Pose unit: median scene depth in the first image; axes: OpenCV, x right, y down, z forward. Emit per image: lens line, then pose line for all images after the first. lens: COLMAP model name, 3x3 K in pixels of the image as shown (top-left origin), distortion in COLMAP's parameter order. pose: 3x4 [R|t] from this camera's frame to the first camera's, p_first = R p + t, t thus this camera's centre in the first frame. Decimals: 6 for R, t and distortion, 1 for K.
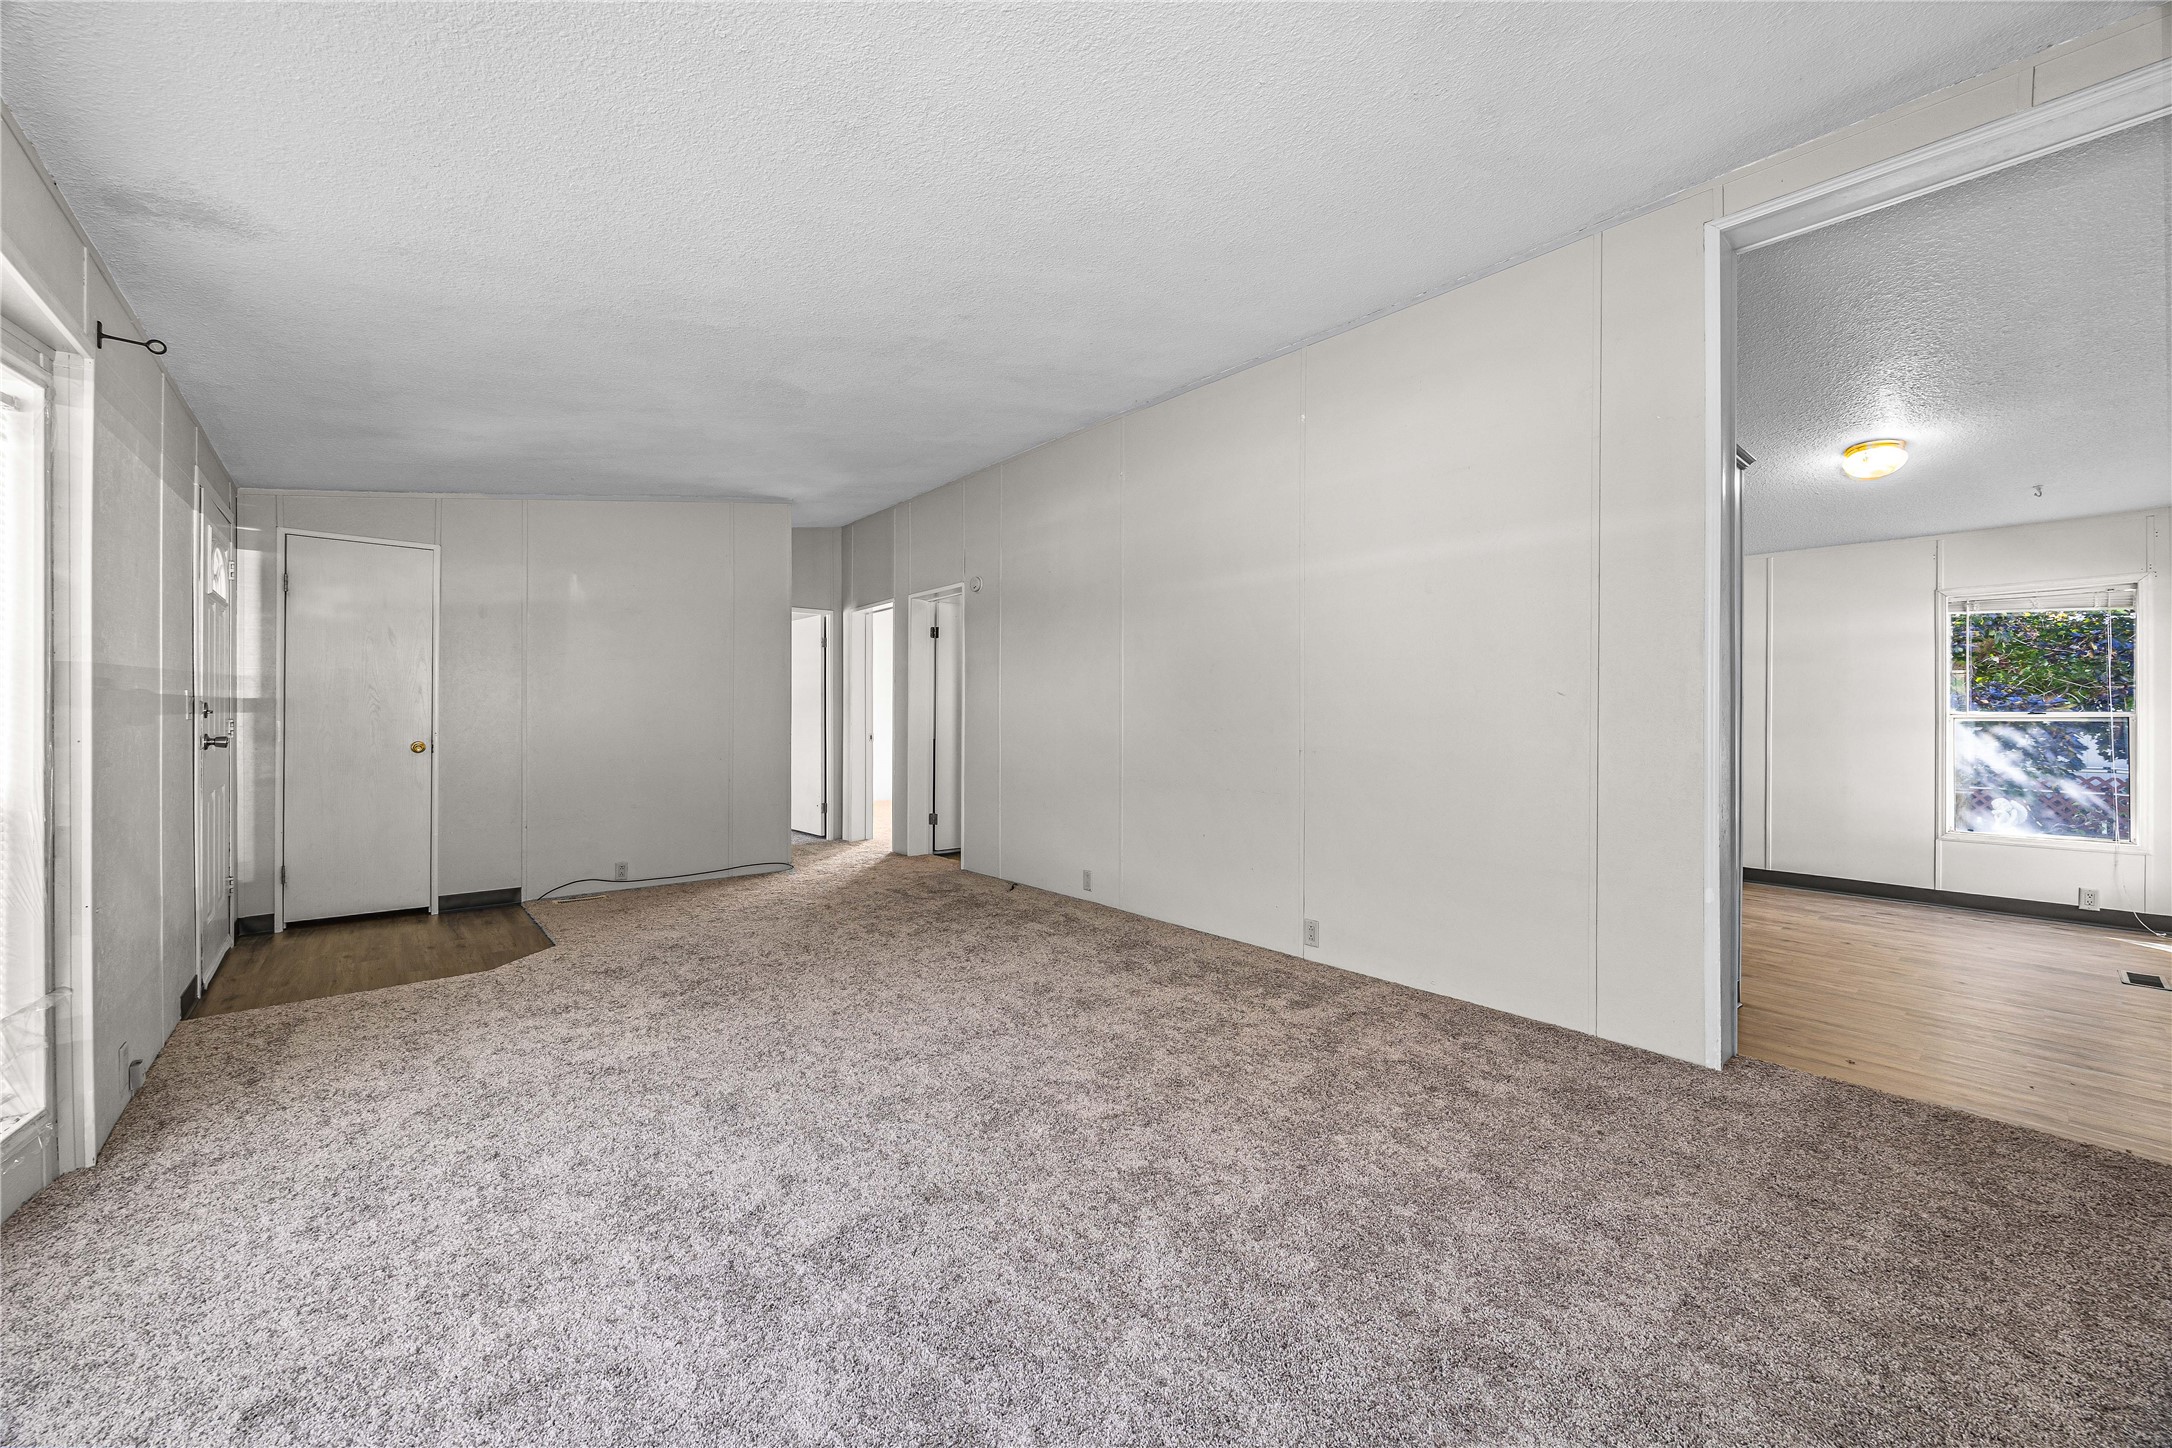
lens RADIAL K [[831.5, 0, 1085.5], [0, 831.5, 719.3], [0, 0, 1]] dist [-0.002512, -0.000171]
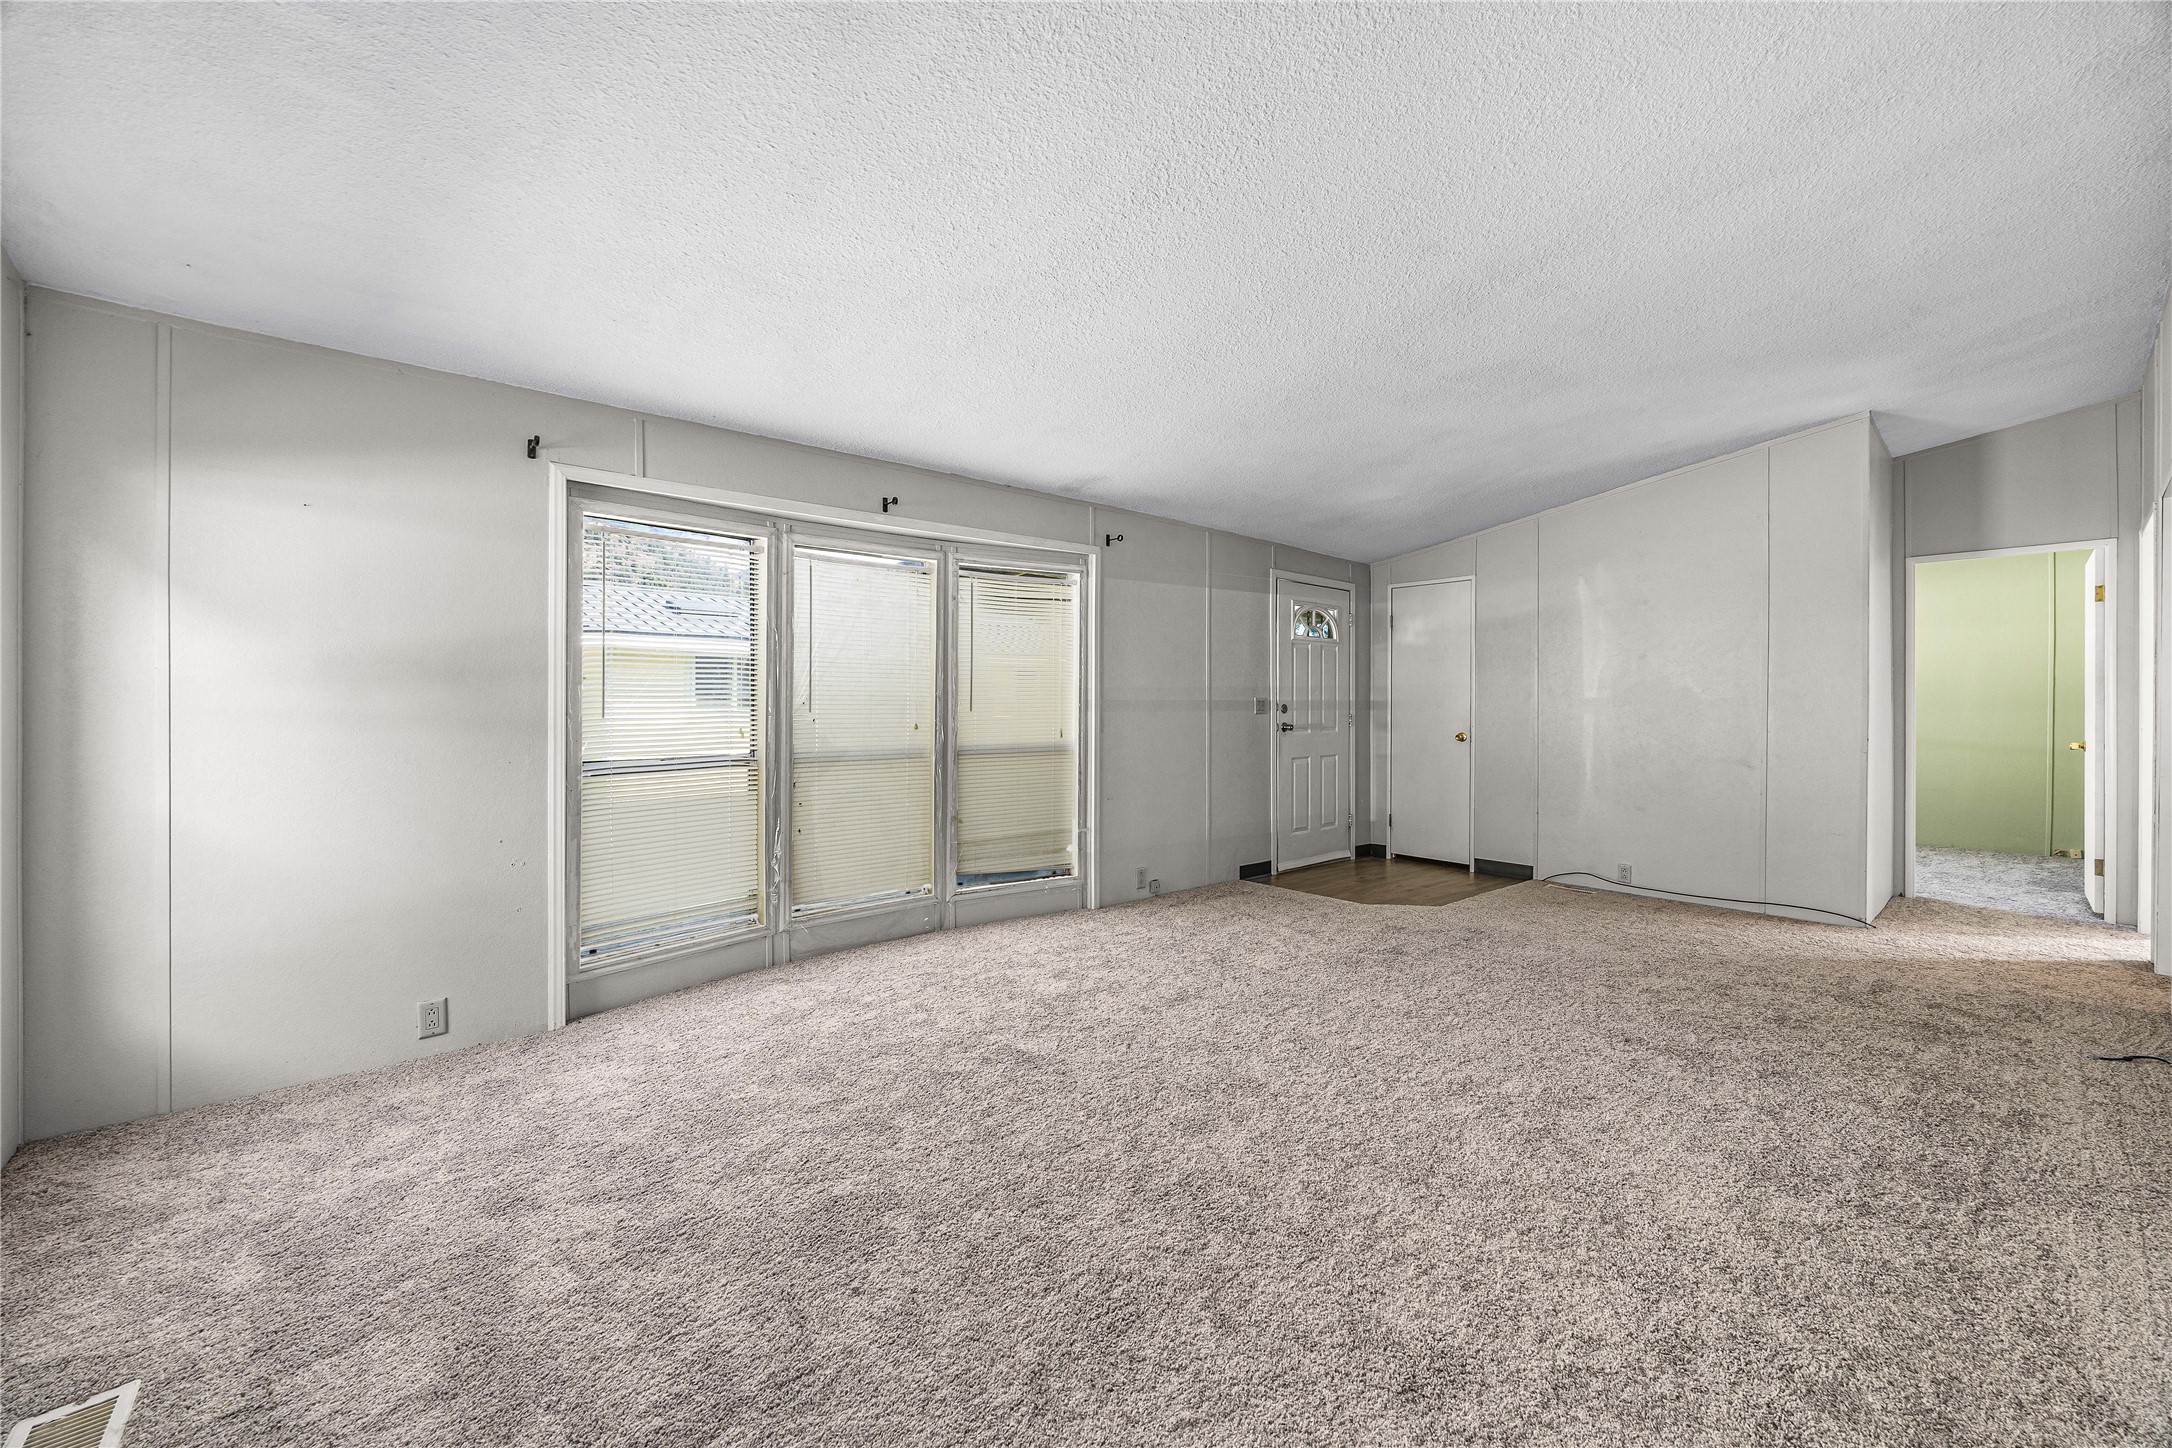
lens RADIAL K [[831.5, 0, 1084.6], [0, 831.5, 716.0], [0, 0, 1]] dist [-0.002512, -0.000171]
pose [[-0.007496, 0.006311, -0.999952, 0.476404], [-0.007181, 0.999954, 0.006365, -0.003064], [0.999946, 0.007228, -0.007450, 0.433222]]
